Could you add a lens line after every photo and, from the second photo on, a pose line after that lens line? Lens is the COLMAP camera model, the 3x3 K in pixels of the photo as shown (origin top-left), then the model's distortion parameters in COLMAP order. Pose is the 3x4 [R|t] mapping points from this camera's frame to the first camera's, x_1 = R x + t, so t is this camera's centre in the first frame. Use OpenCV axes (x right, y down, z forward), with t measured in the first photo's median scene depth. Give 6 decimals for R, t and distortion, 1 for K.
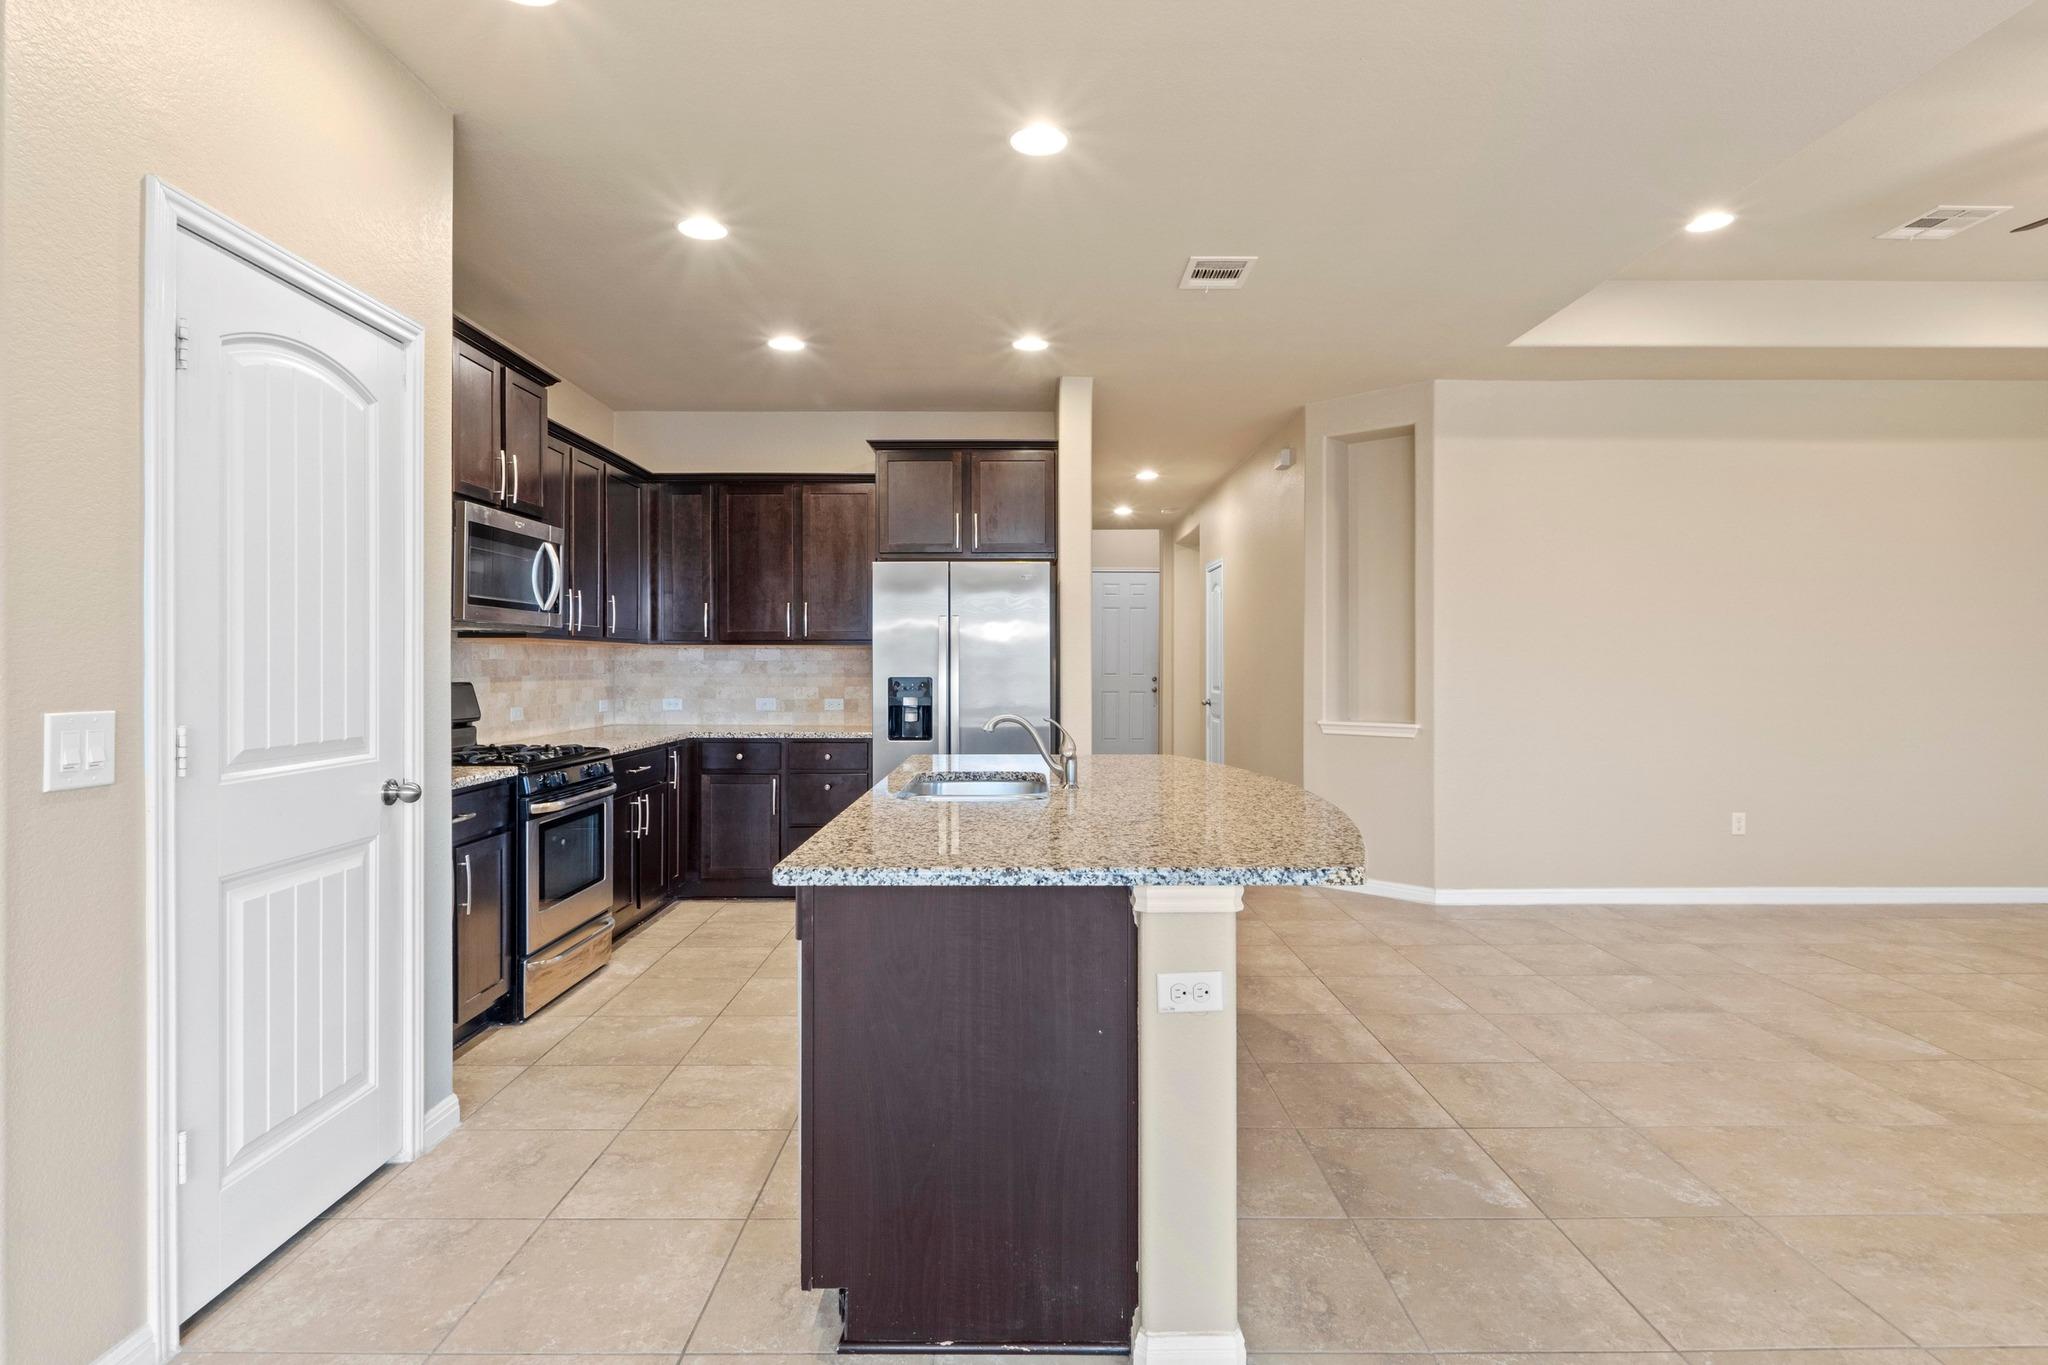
lens RADIAL K [[1032.4, 0, 1030.8], [0, 1032.4, 663.6], [0, 0, 1]] dist [-0.004797, -0.000289]
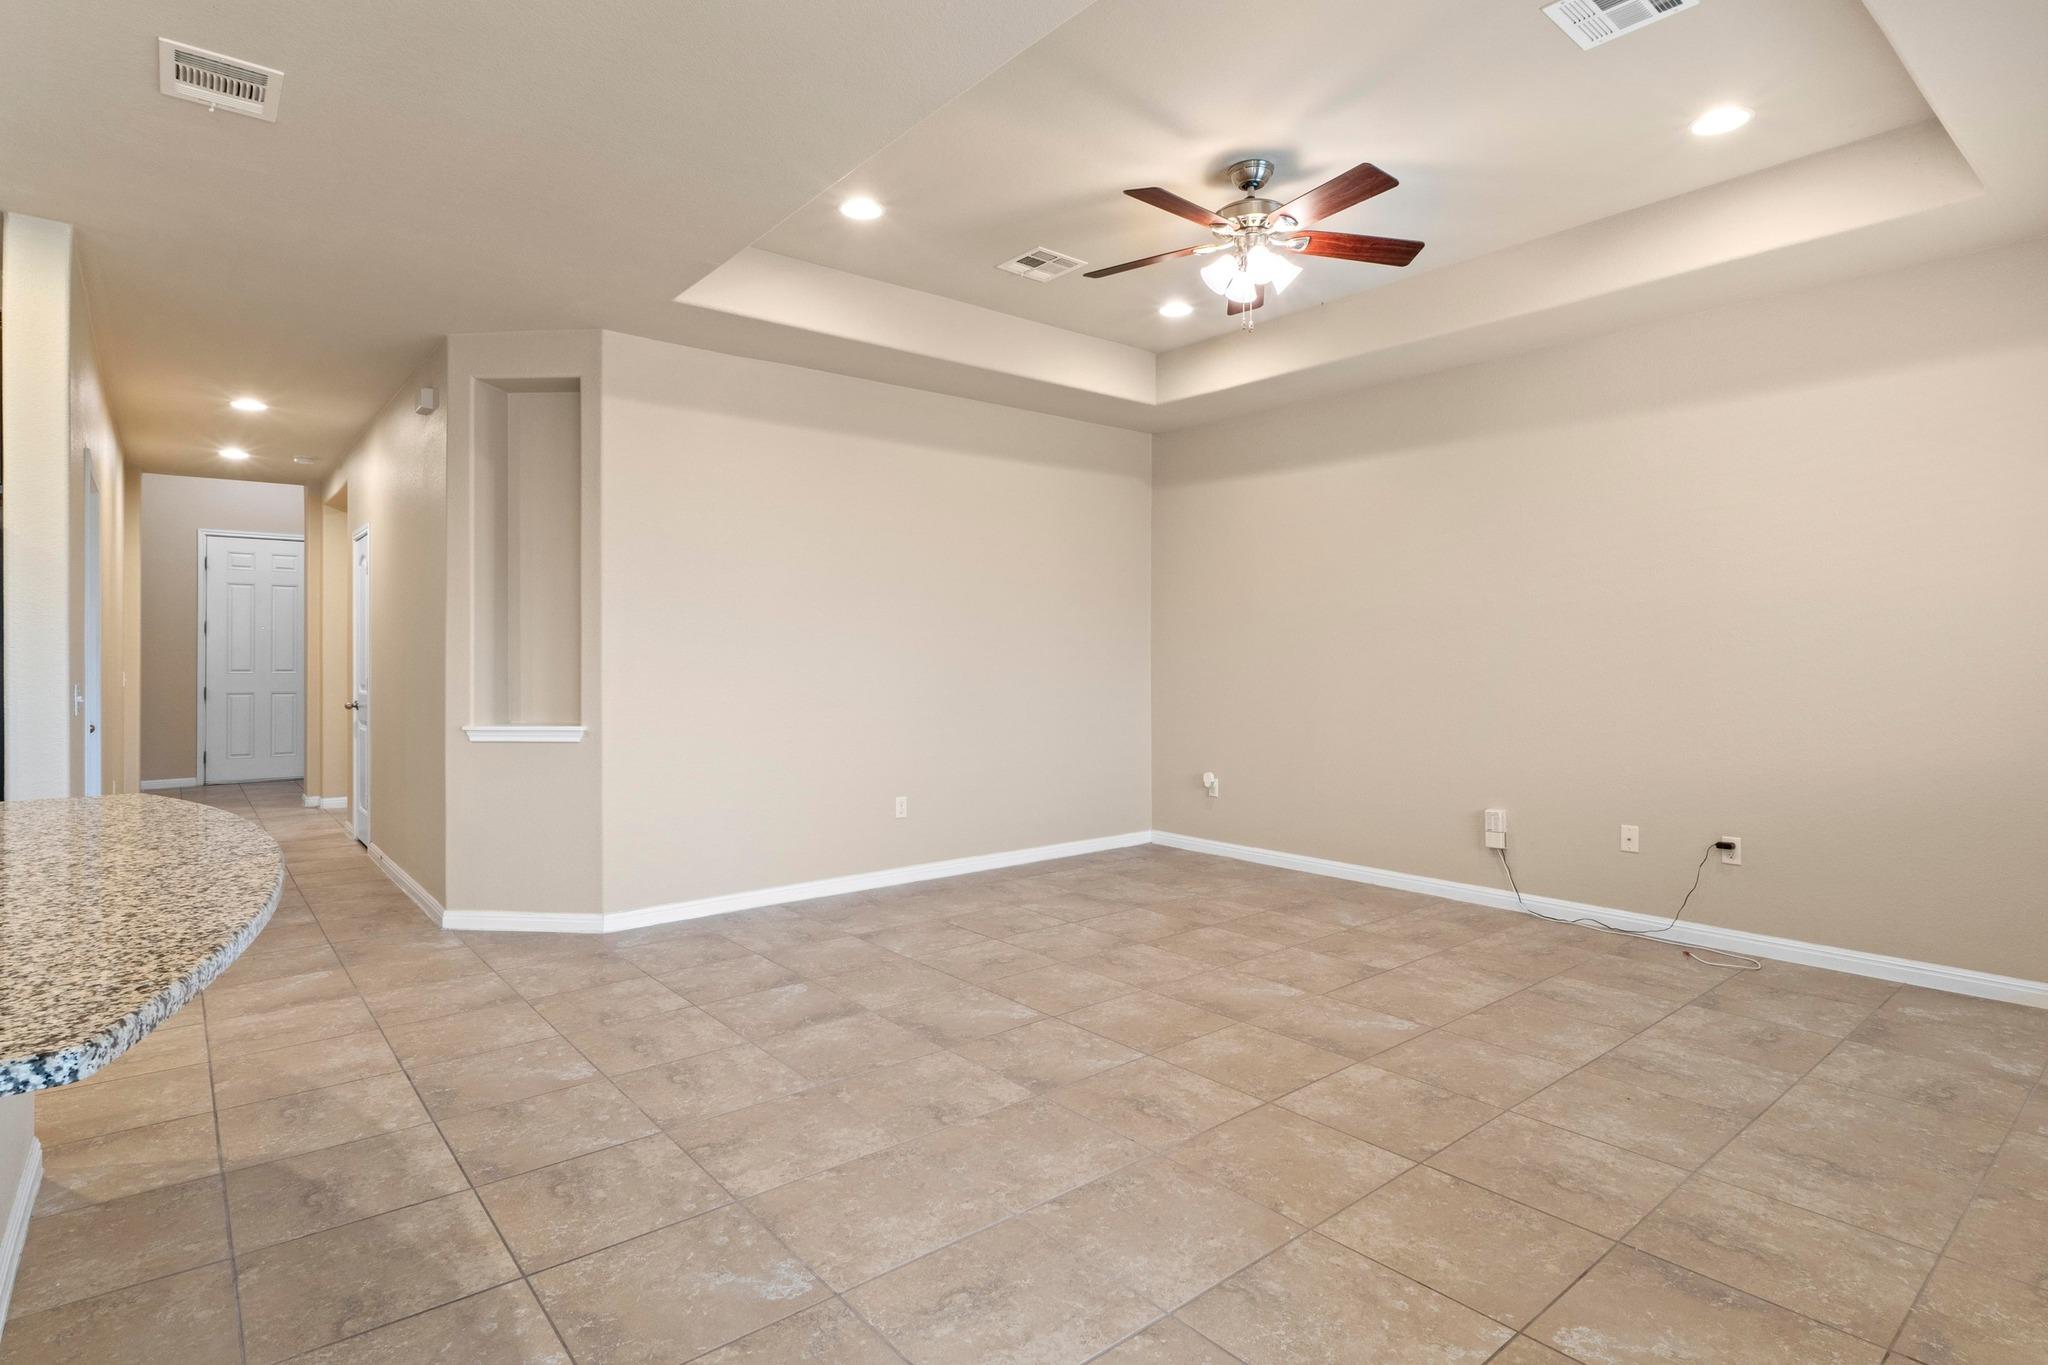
lens RADIAL K [[1032.4, 0, 1023.8], [0, 1032.4, 661.9], [0, 0, 1]] dist [-0.004797, -0.000289]
pose [[0.776317, -0.003765, 0.630331, 0.144212], [0.000665, 0.999986, 0.005154, 0.001050], [-0.630342, -0.003582, 0.776309, 0.121357]]
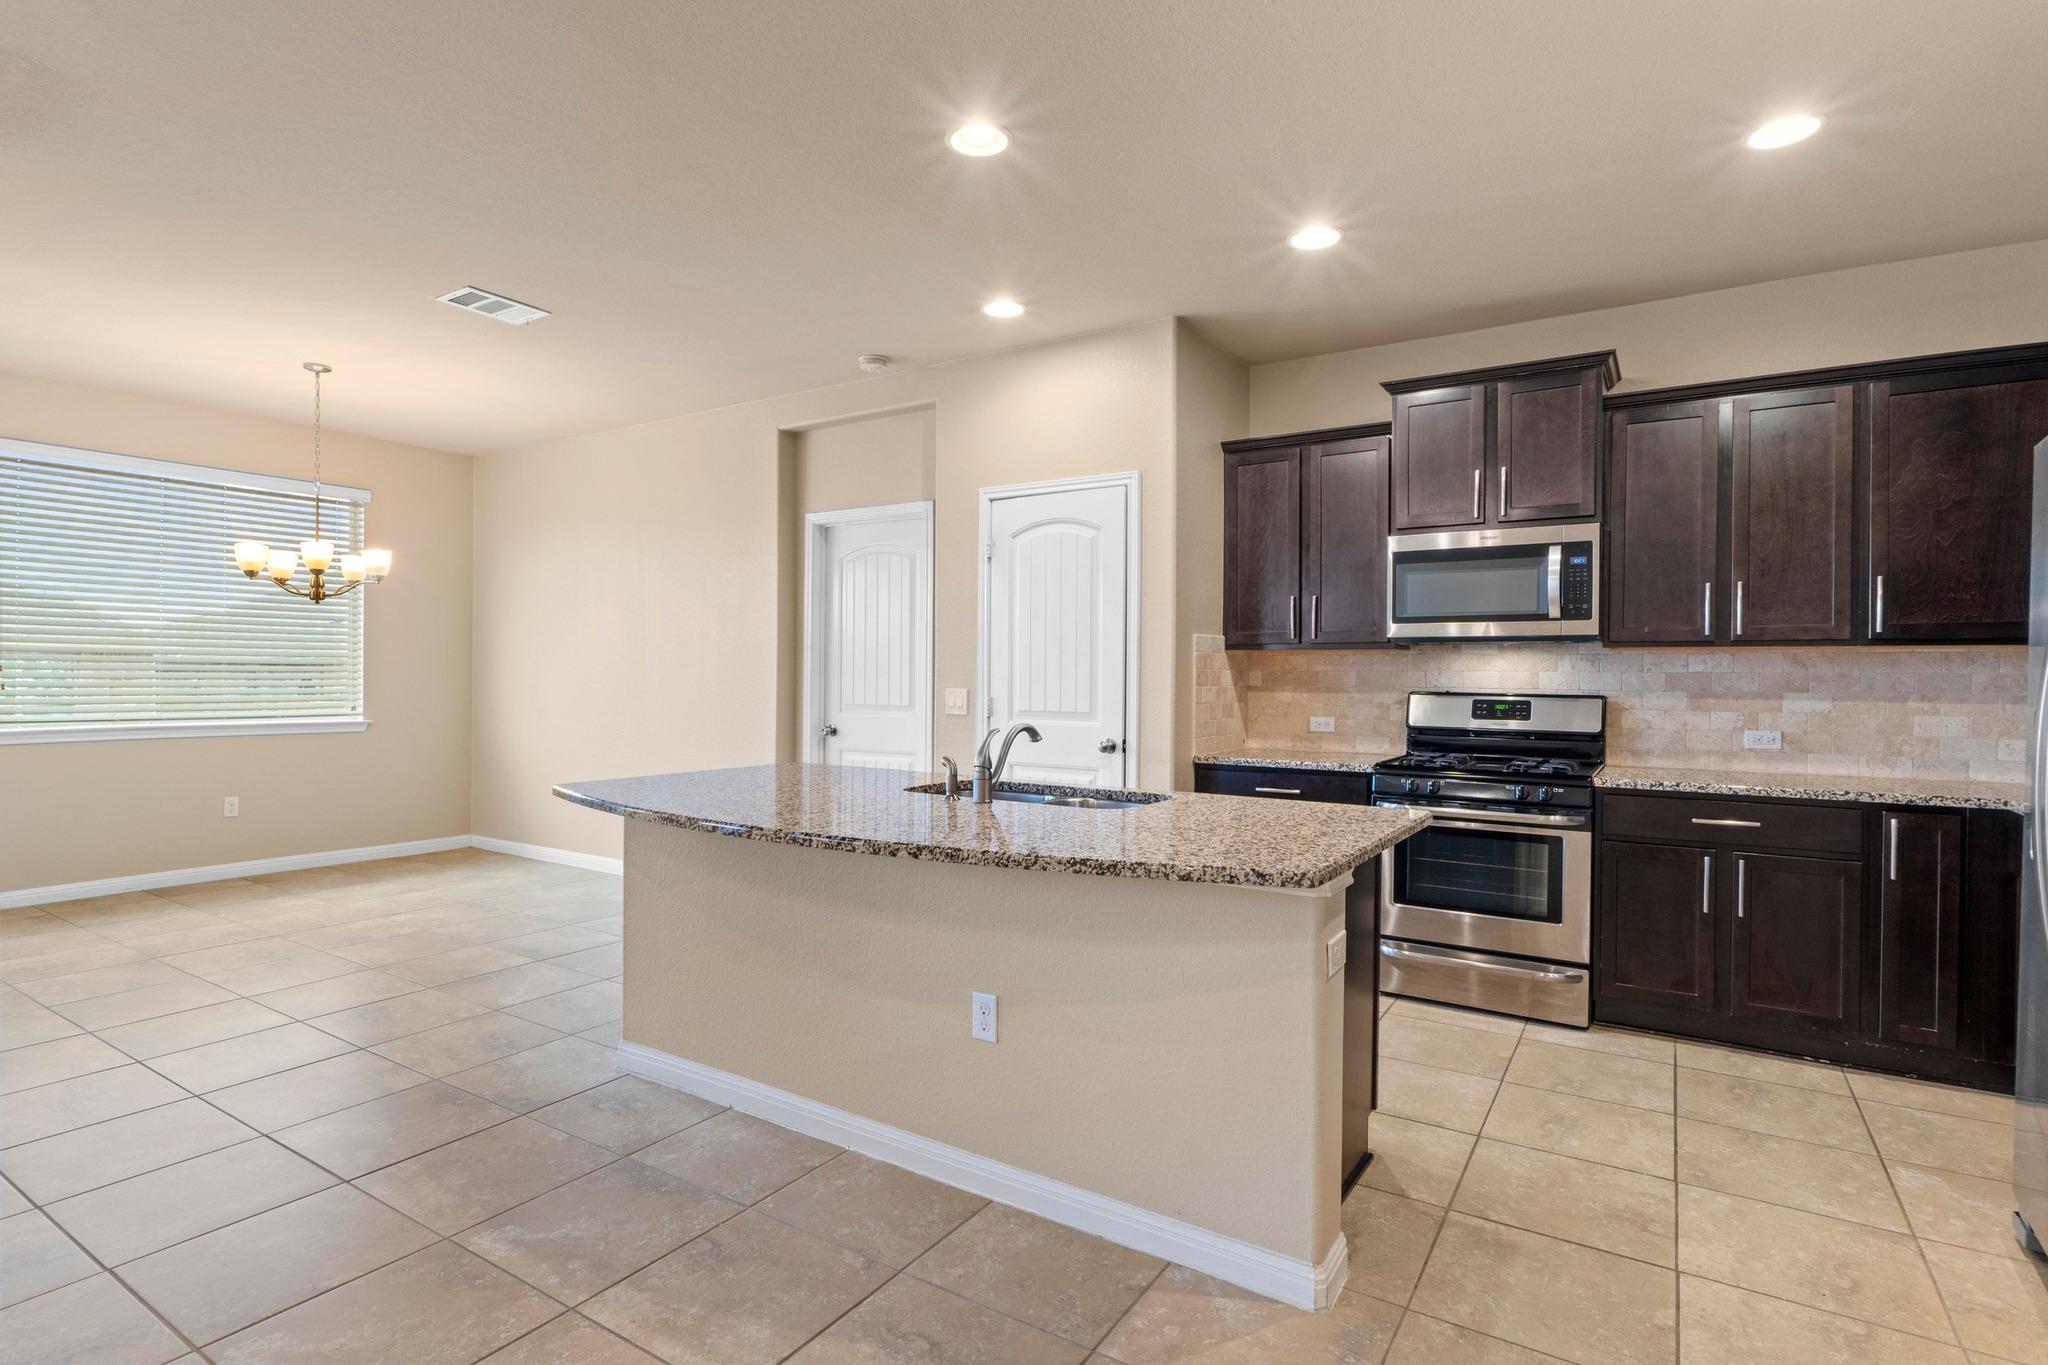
lens RADIAL K [[1032.4, 0, 1022.4], [0, 1032.4, 674.4], [0, 0, 1]] dist [-0.004797, -0.000289]
pose [[-0.552182, -0.003114, -0.833718, 0.529177], [-0.007140, 0.999974, 0.000995, 0.001052], [0.833693, 0.006502, -0.552190, 1.035788]]
